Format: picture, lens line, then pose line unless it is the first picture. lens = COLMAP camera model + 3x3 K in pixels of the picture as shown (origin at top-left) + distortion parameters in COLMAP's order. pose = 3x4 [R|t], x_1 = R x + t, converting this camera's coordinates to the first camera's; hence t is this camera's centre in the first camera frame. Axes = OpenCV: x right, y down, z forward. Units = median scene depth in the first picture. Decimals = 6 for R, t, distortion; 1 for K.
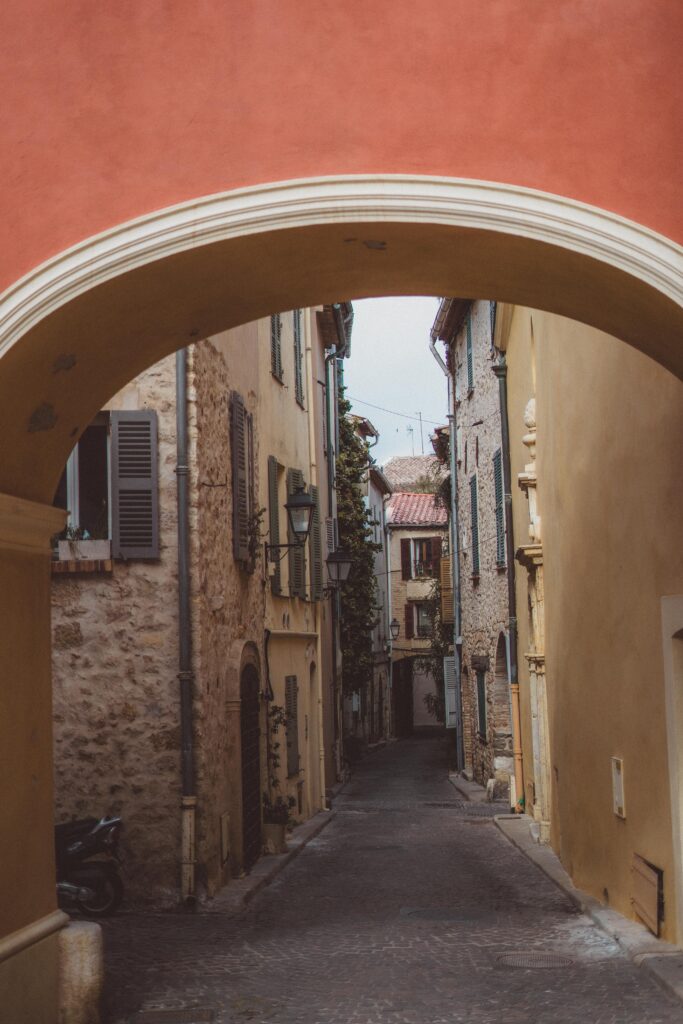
lens RADIAL K [[1465.9, 0, 339.0], [0, 1465.9, 514.4], [0, 0, 1]] dist [0.036808, 0.000000]
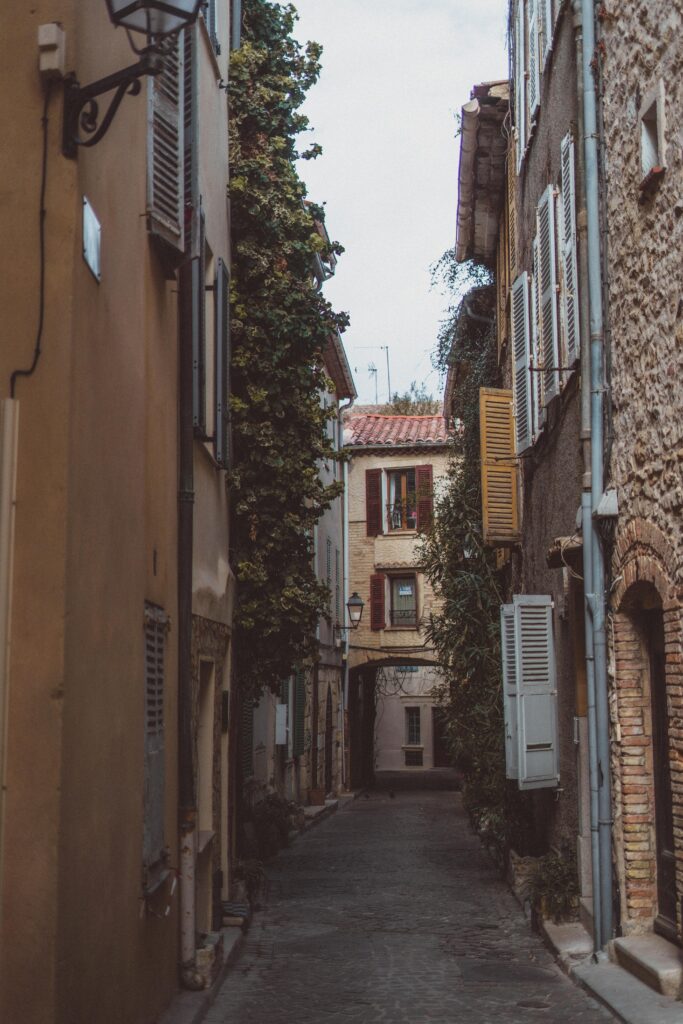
lens RADIAL K [[1465.9, 0, 343.5], [0, 1465.9, 508.3], [0, 0, 1]] dist [0.036808, 0.000000]
pose [[0.999010, 0.021161, 0.039131, 0.008870], [-0.019902, 0.999280, -0.032301, 0.054704], [-0.039786, 0.031490, 0.998712, 0.391809]]
